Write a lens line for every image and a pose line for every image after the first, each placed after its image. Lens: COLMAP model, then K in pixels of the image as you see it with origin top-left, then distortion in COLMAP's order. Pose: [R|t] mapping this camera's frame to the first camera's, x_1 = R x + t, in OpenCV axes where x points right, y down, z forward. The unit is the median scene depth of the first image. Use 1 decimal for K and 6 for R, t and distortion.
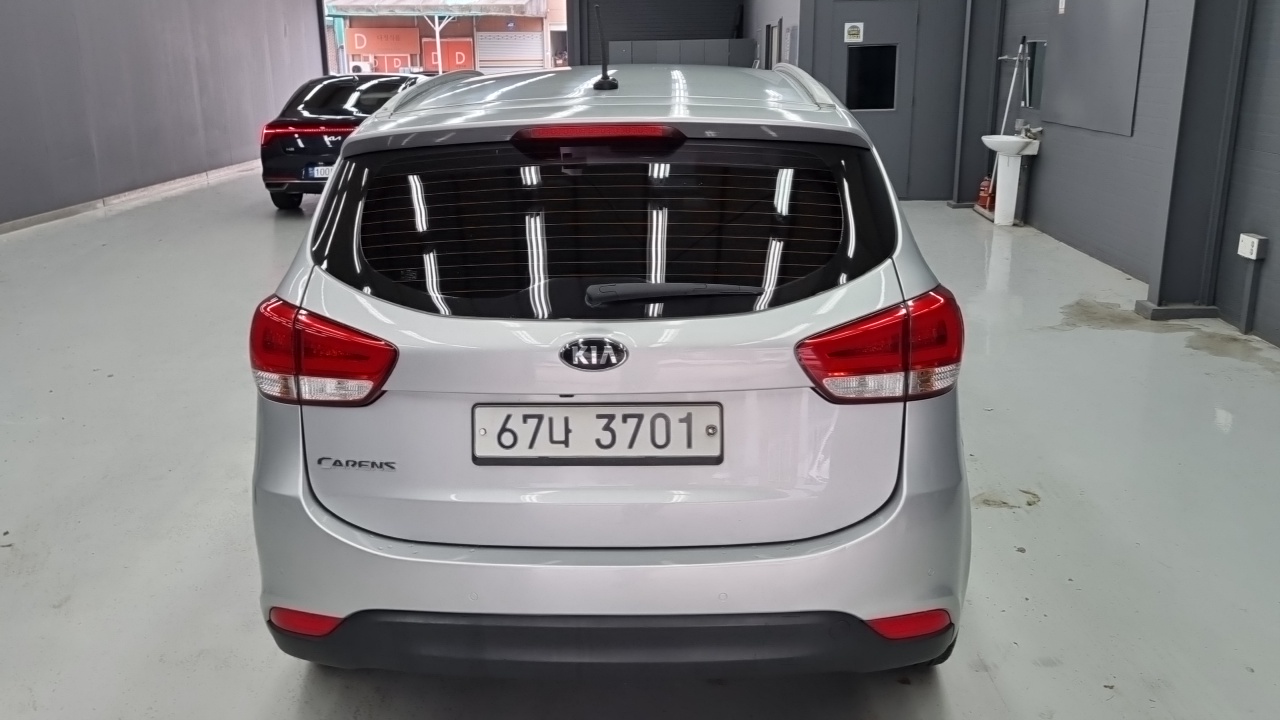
lens RADIAL K [[969.1, 0, 586.4], [0, 969.1, 380.4], [0, 0, 1]] dist [0.019536, -0.012444]
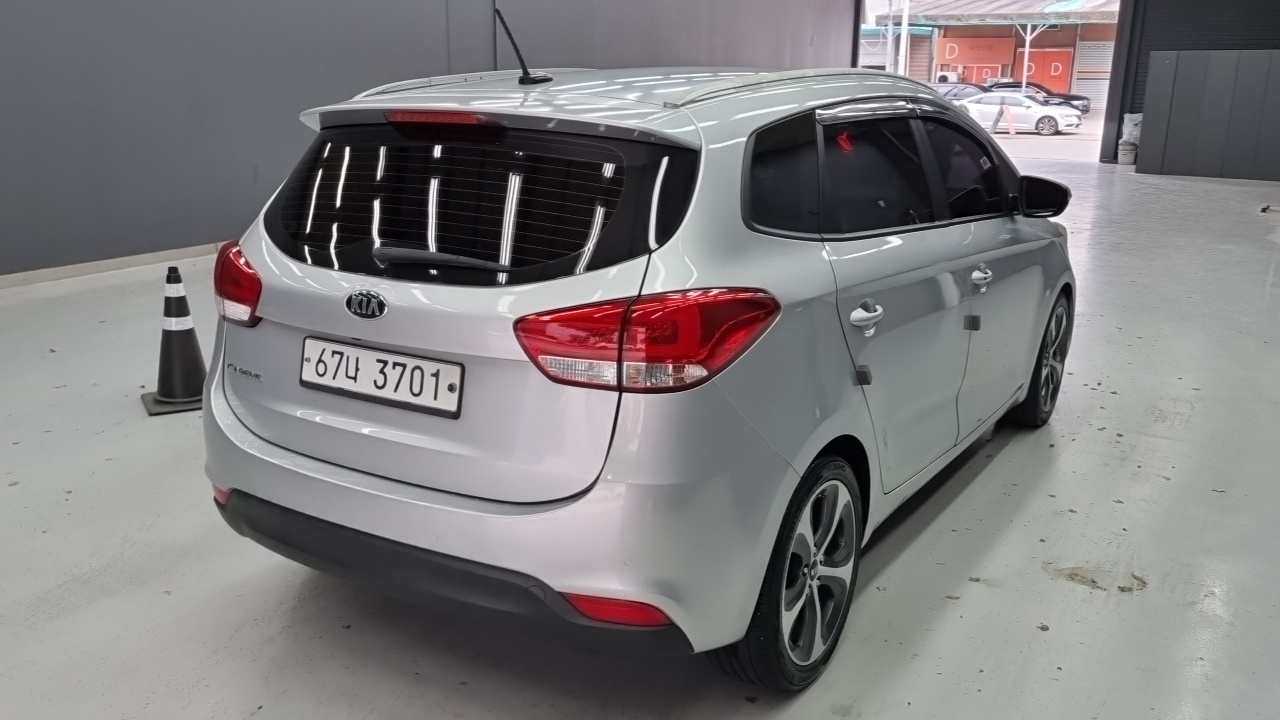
lens RADIAL K [[969.1, 0, 640.0], [0, 969.1, 362.4], [0, 0, 1]] dist [0.019536, -0.012444]
pose [[0.862712, 0.140811, -0.485696, 0.850889], [-0.166274, 0.986034, -0.009474, -0.002129], [0.477579, 0.088932, 0.874077, 0.128461]]
